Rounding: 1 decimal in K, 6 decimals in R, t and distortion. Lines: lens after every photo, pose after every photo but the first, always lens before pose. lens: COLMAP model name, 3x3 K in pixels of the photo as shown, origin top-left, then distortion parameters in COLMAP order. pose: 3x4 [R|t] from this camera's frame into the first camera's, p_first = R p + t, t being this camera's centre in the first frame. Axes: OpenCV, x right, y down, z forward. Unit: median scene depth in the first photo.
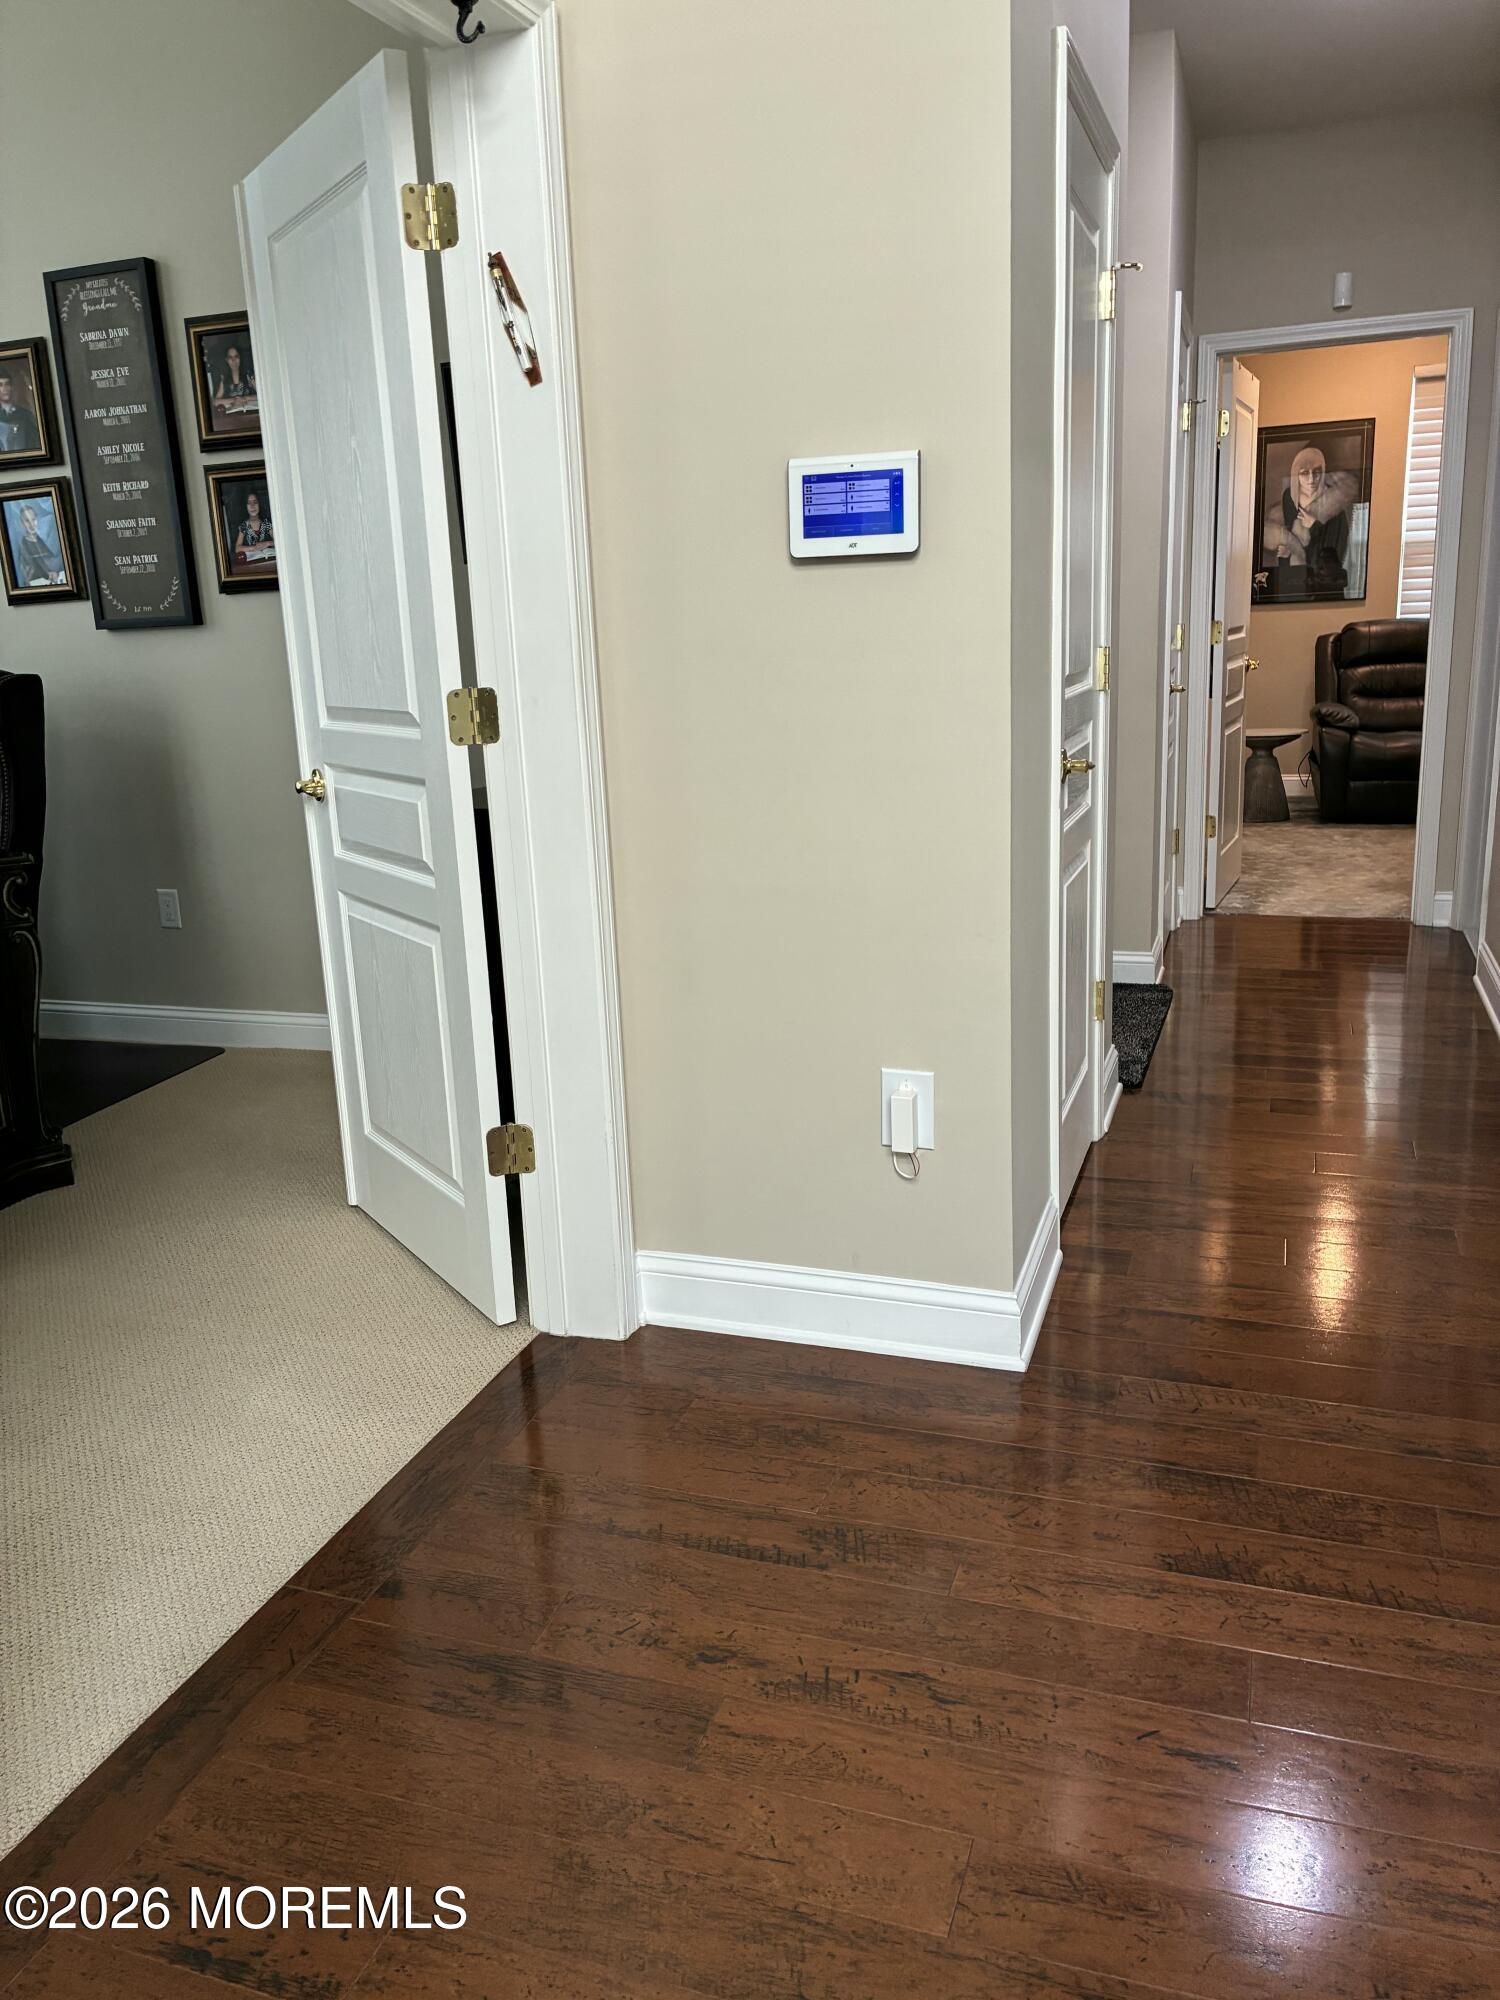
lens RADIAL K [[1523.8, 0, 743.8], [0, 1523.8, 999.5], [0, 0, 1]] dist [0.039457, -0.052813]
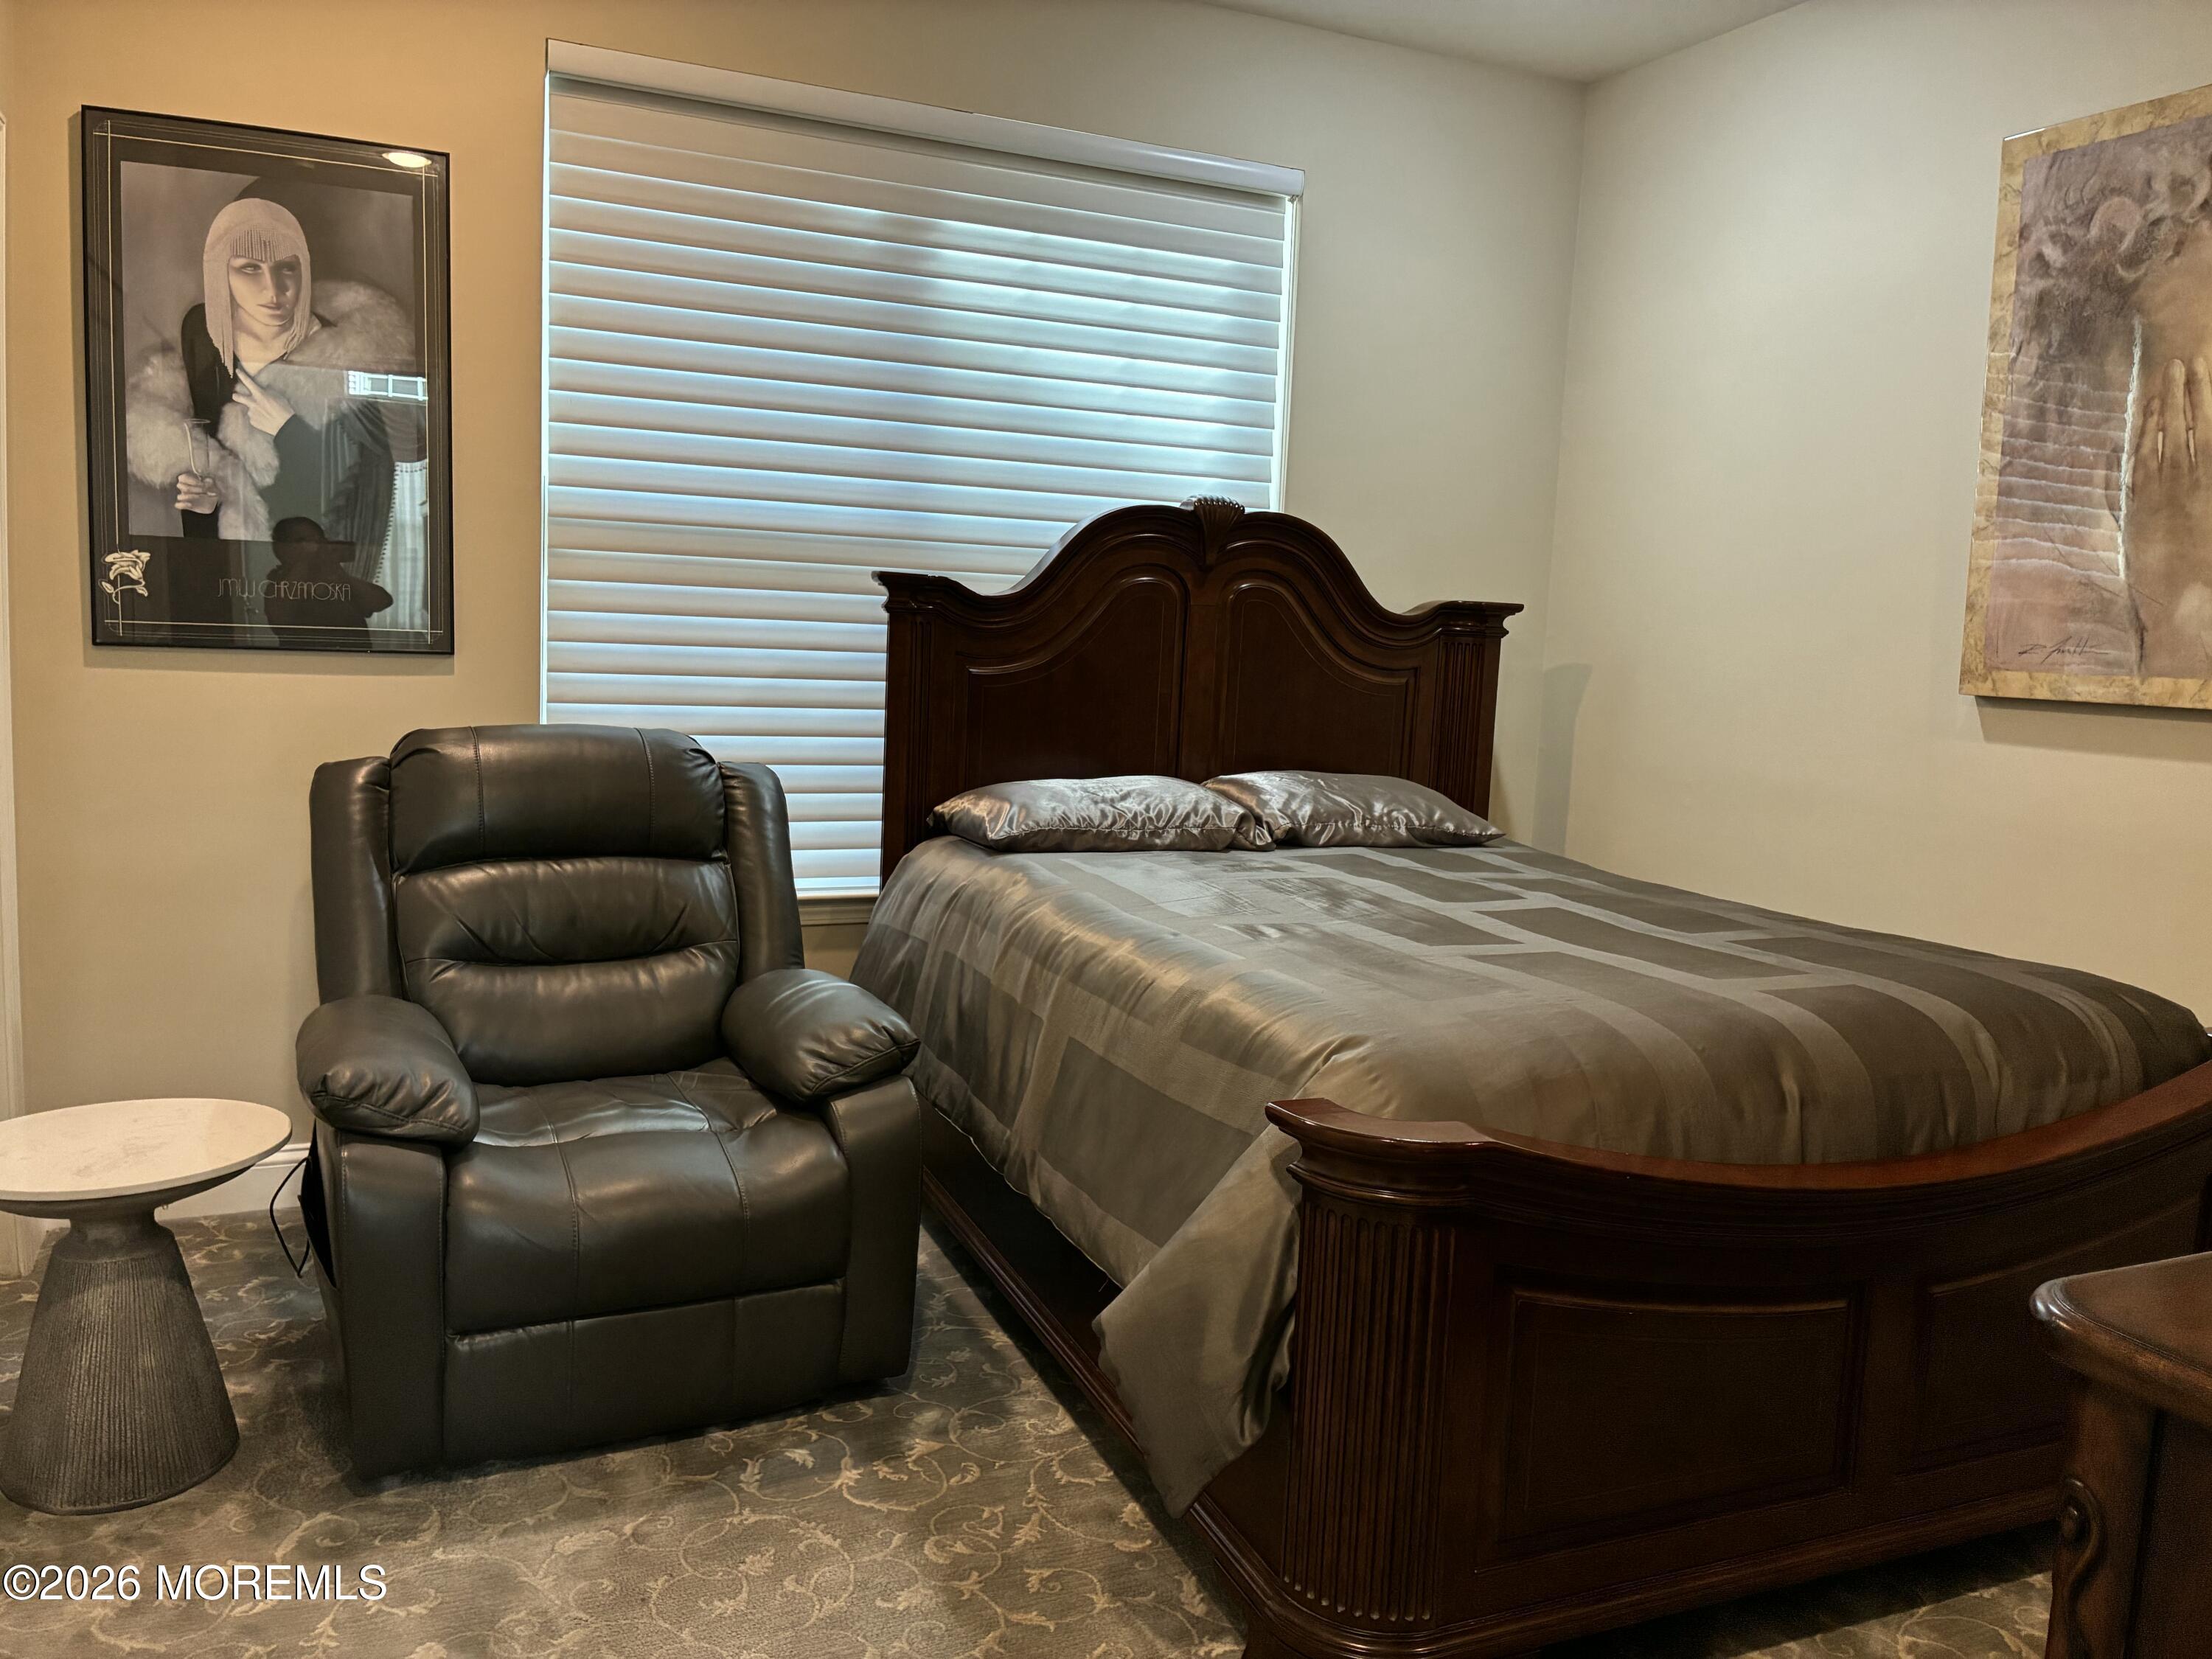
lens RADIAL K [[1685.3, 0, 1098.1], [0, 1685.3, 837.1], [0, 0, 1]] dist [0.039457, -0.052813]
pose [[0.724949, -0.010034, 0.688730, 0.247767], [0.092672, 0.992224, -0.083089, -0.176320], [-0.682540, 0.124061, 0.720242, 0.632886]]
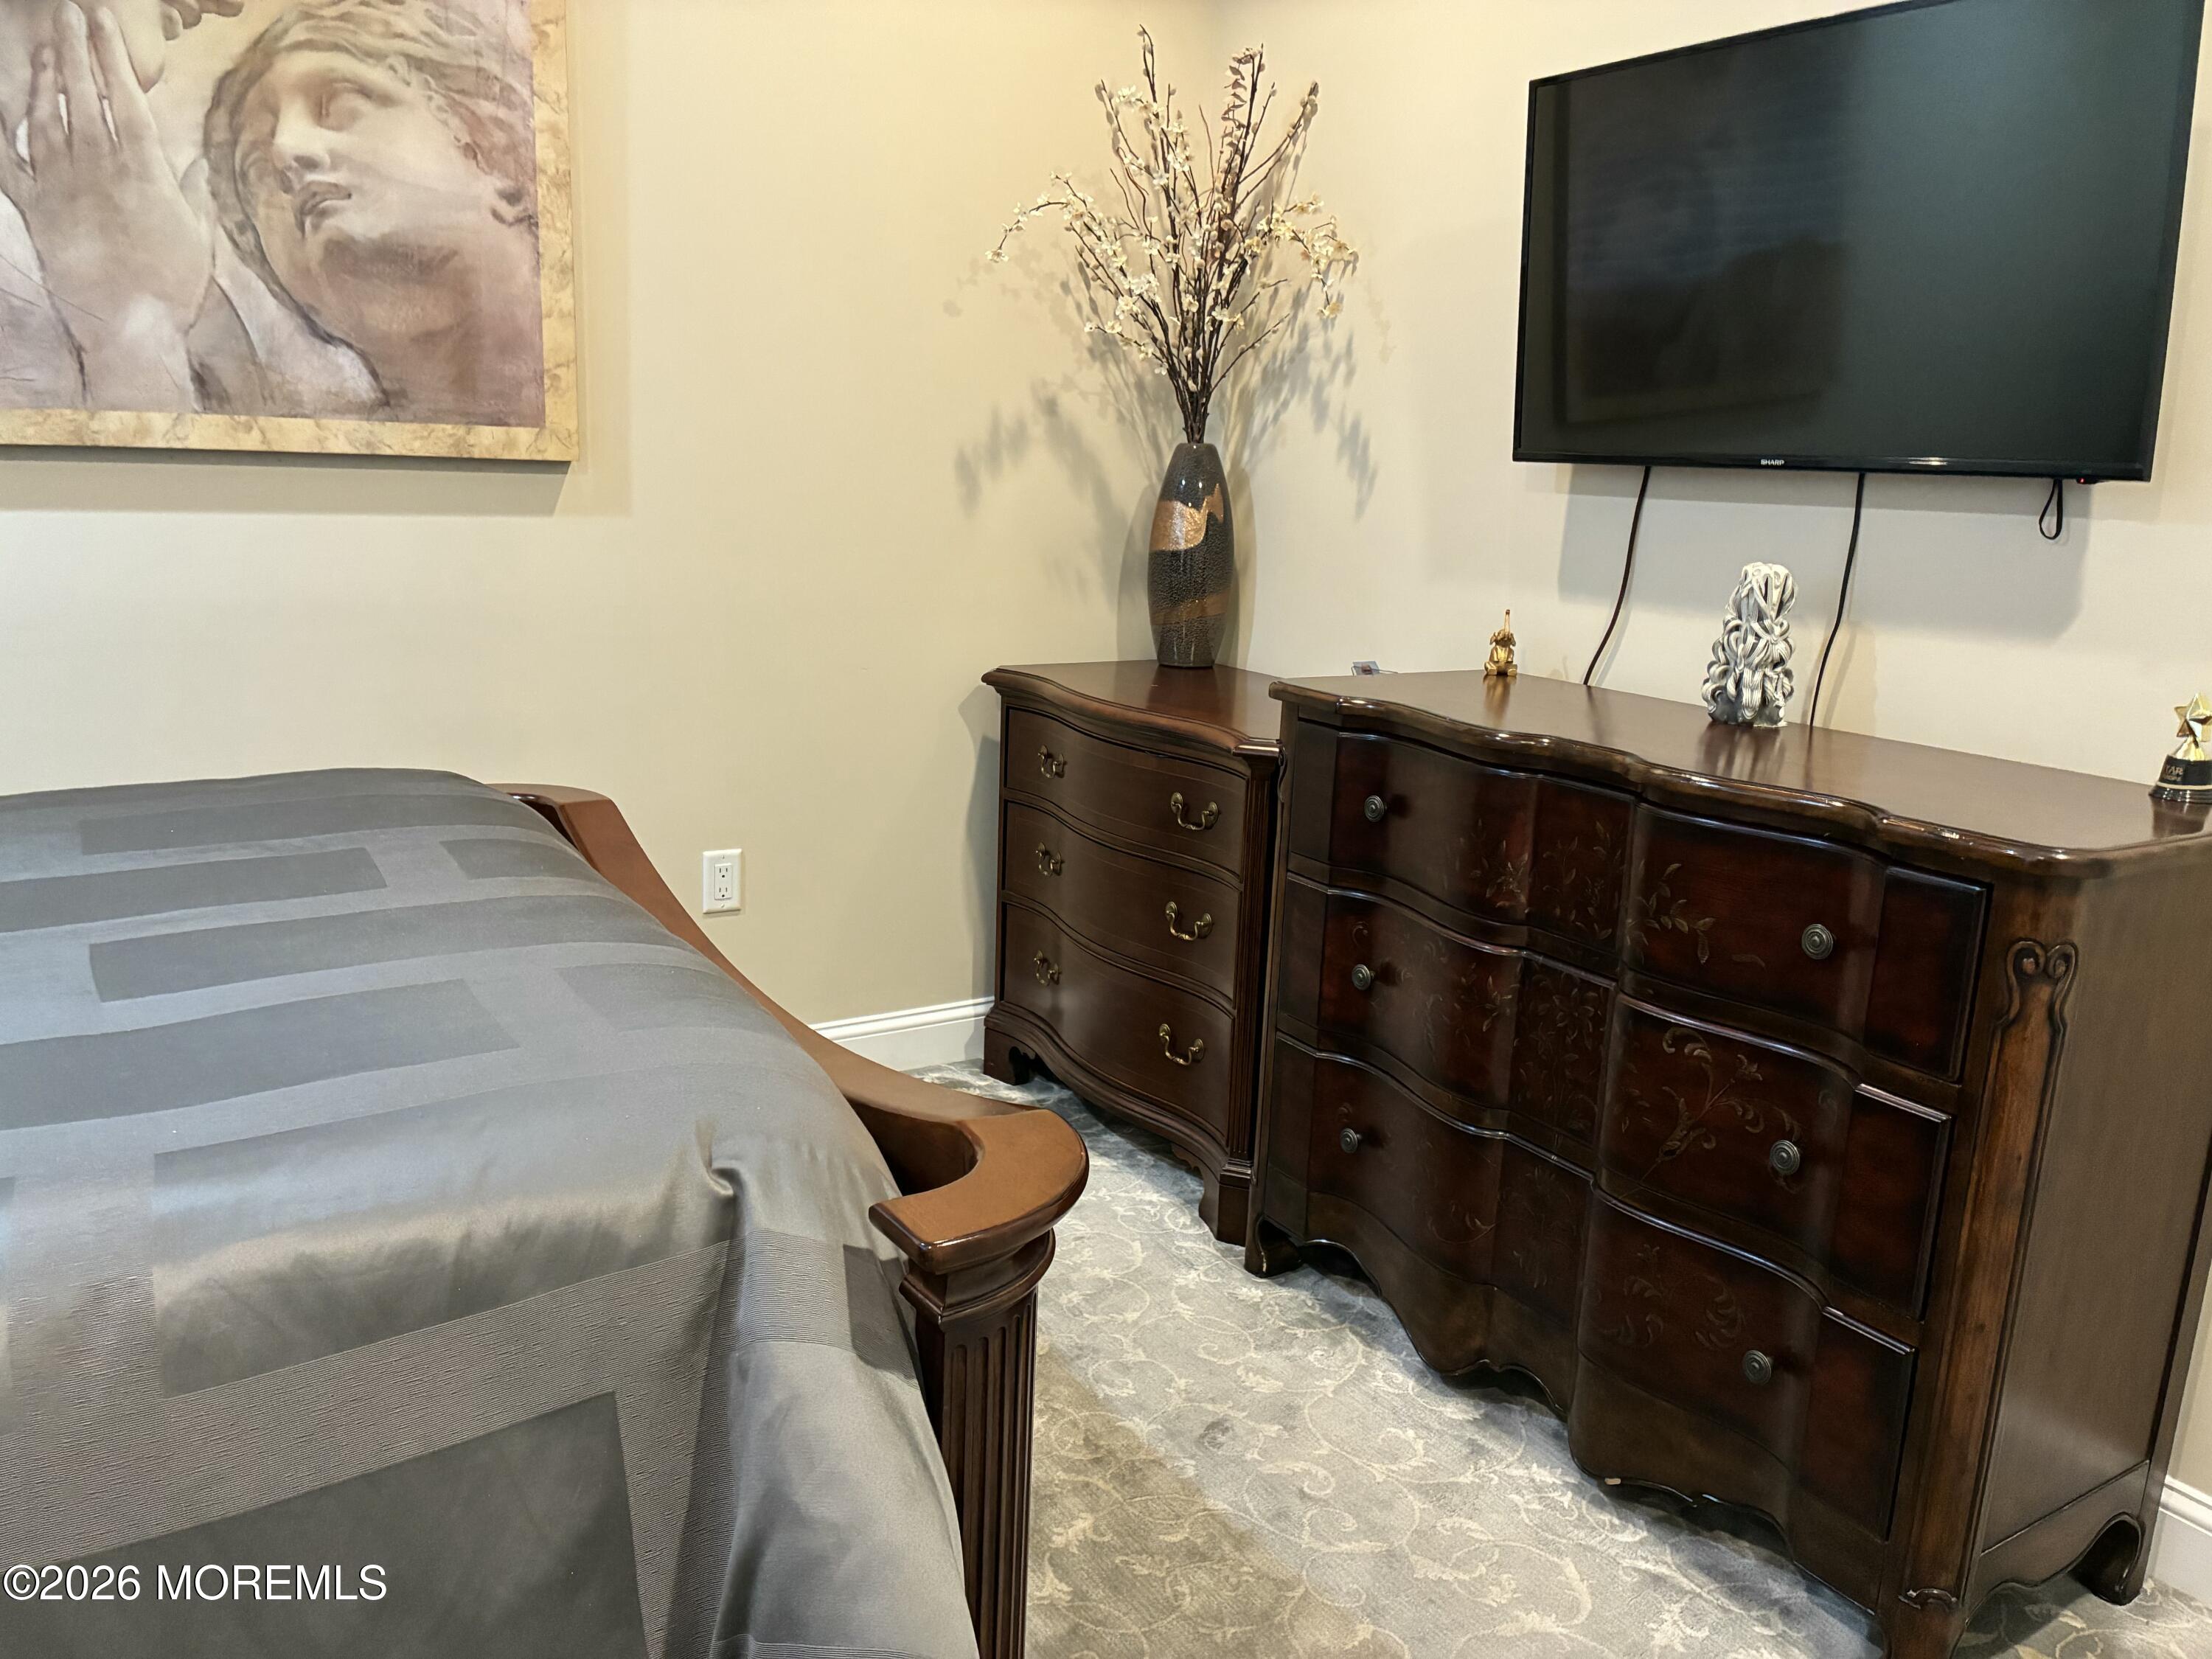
lens RADIAL K [[1685.3, 0, 1100.9], [0, 1685.3, 815.6], [0, 0, 1]] dist [0.039457, -0.052813]
pose [[-0.781488, -0.119772, 0.612316, 0.397932], [0.150833, 0.916024, 0.371684, -0.283381], [-0.605414, 0.382824, -0.697797, 1.031091]]
